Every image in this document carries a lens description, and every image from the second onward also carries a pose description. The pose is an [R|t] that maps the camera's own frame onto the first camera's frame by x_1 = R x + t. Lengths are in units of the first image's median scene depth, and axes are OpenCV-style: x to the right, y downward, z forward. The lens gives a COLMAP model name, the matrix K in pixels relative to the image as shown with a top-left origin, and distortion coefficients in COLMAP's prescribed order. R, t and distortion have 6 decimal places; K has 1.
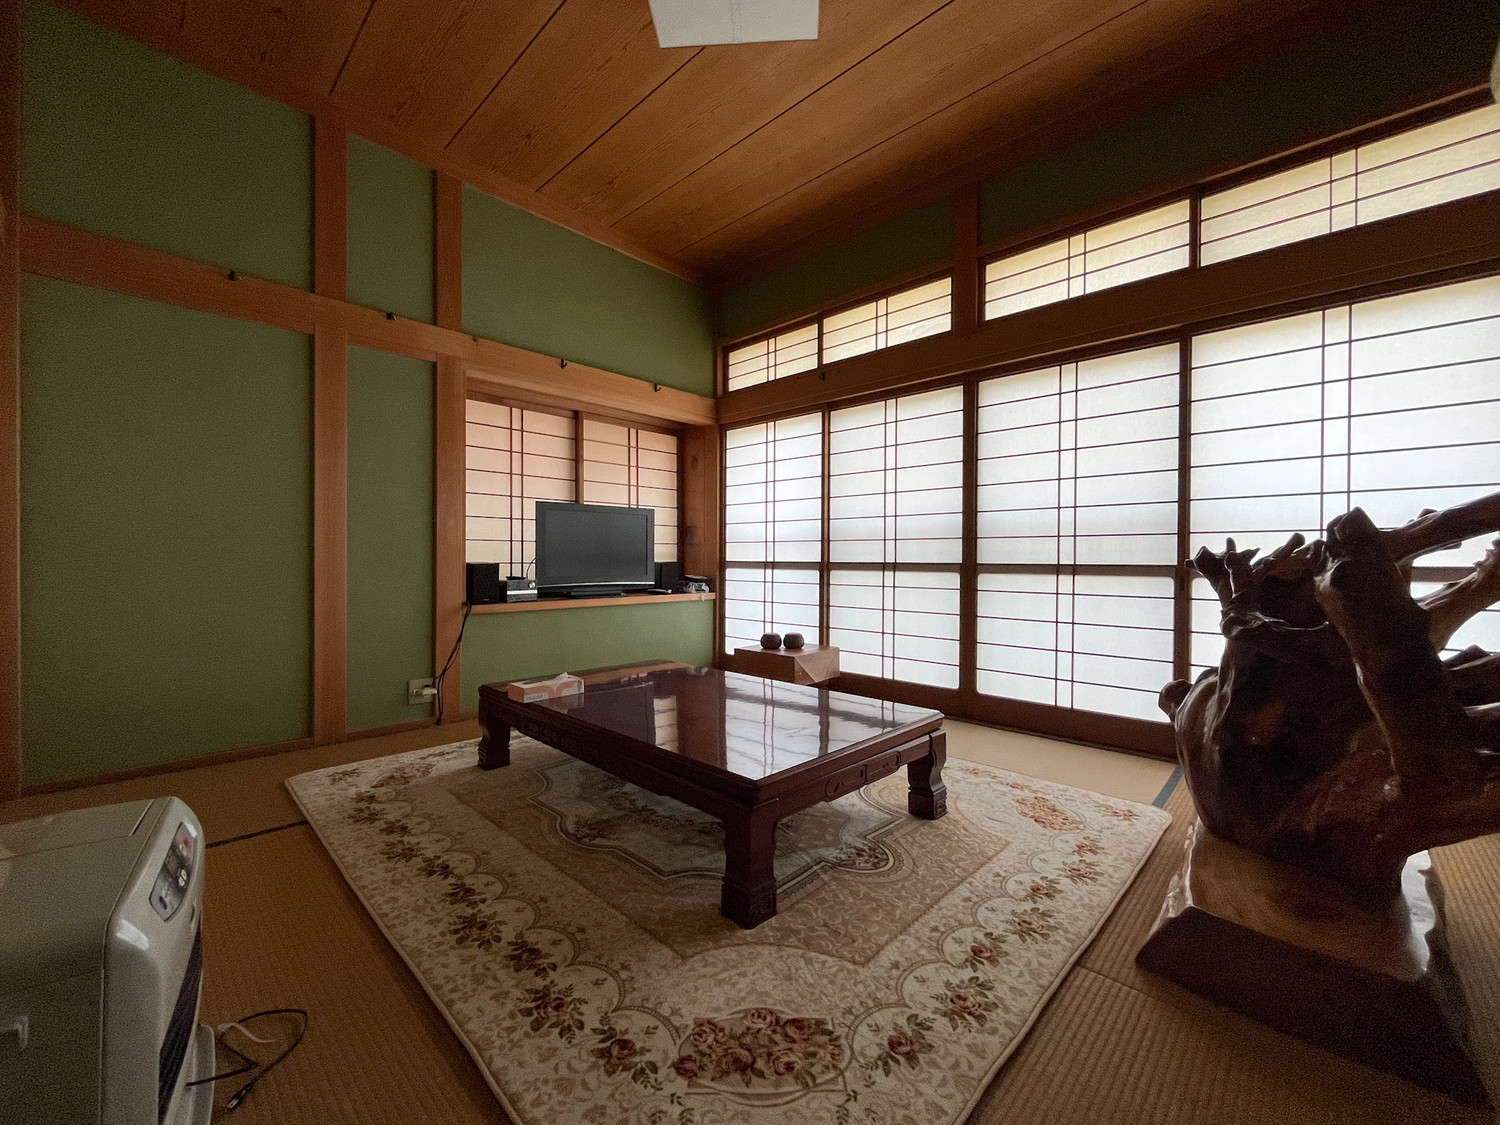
lens RADIAL K [[610.1, 0, 750.0], [0, 610.1, 562.5], [0, 0, 1]] dist [0.000044, 0.000014]
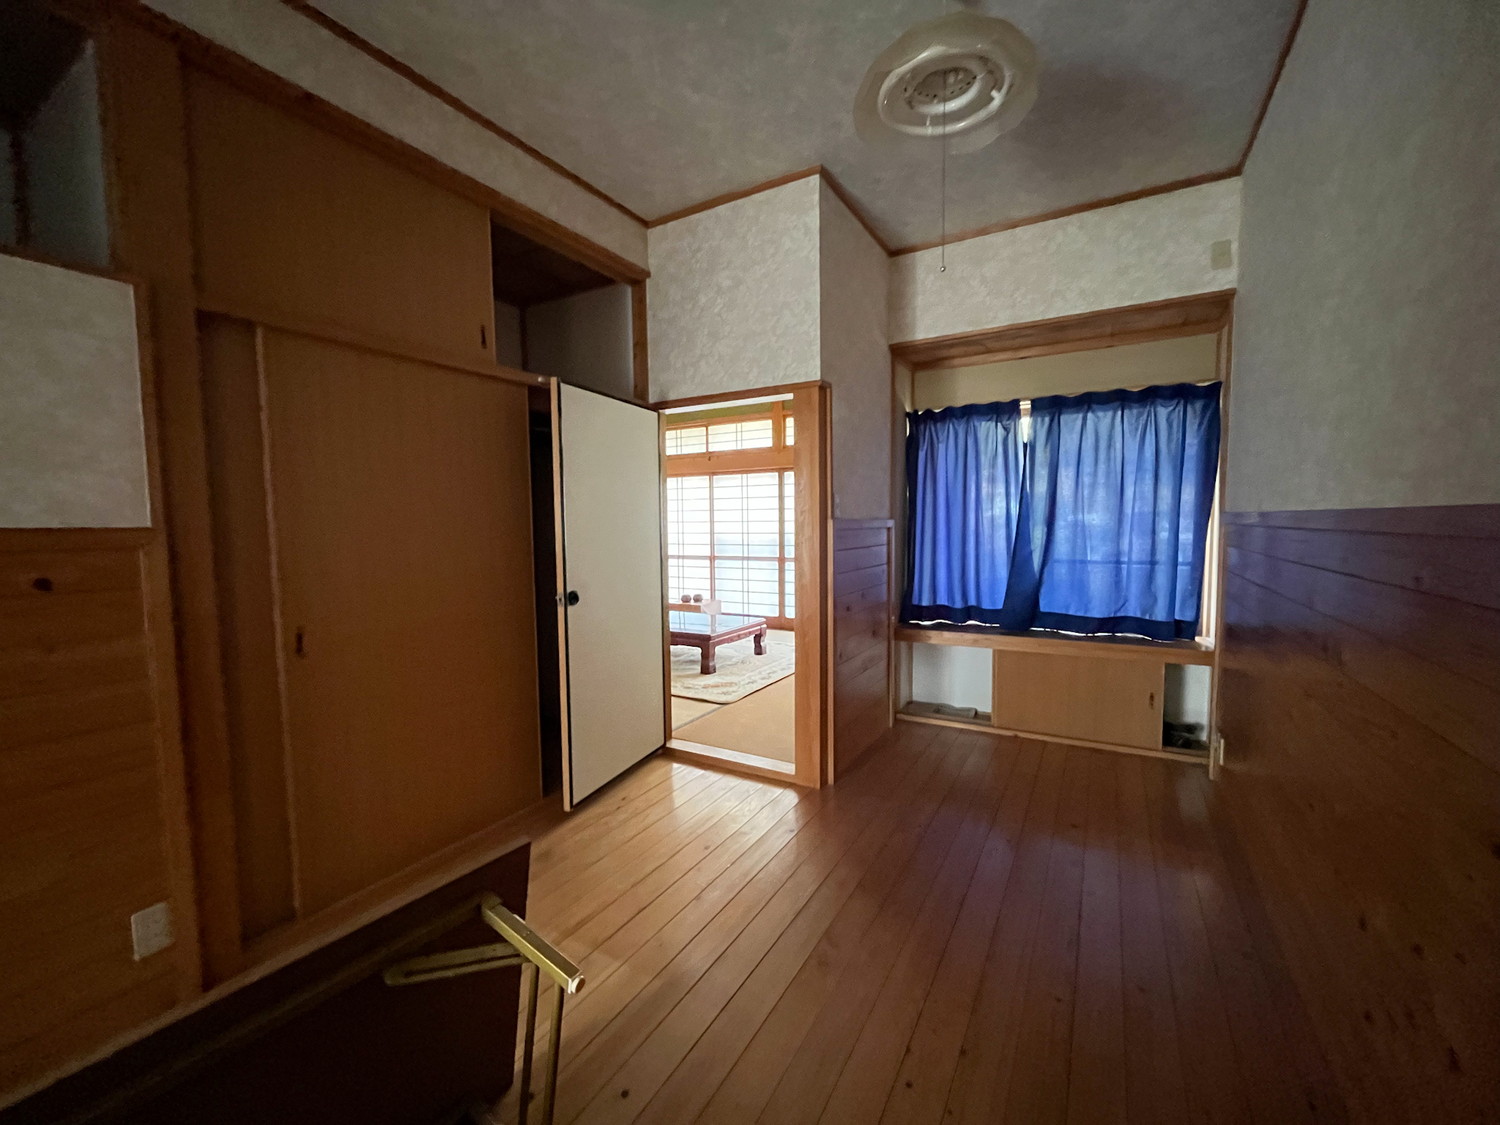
lens RADIAL K [[610.1, 0, 750.0], [0, 610.1, 562.5], [0, 0, 1]] dist [0.000044, 0.000014]
pose [[0.972467, -0.033785, 0.230578, -0.211850], [0.019264, 0.997703, 0.064940, -0.105911], [-0.232243, -0.058710, 0.970884, -0.917591]]
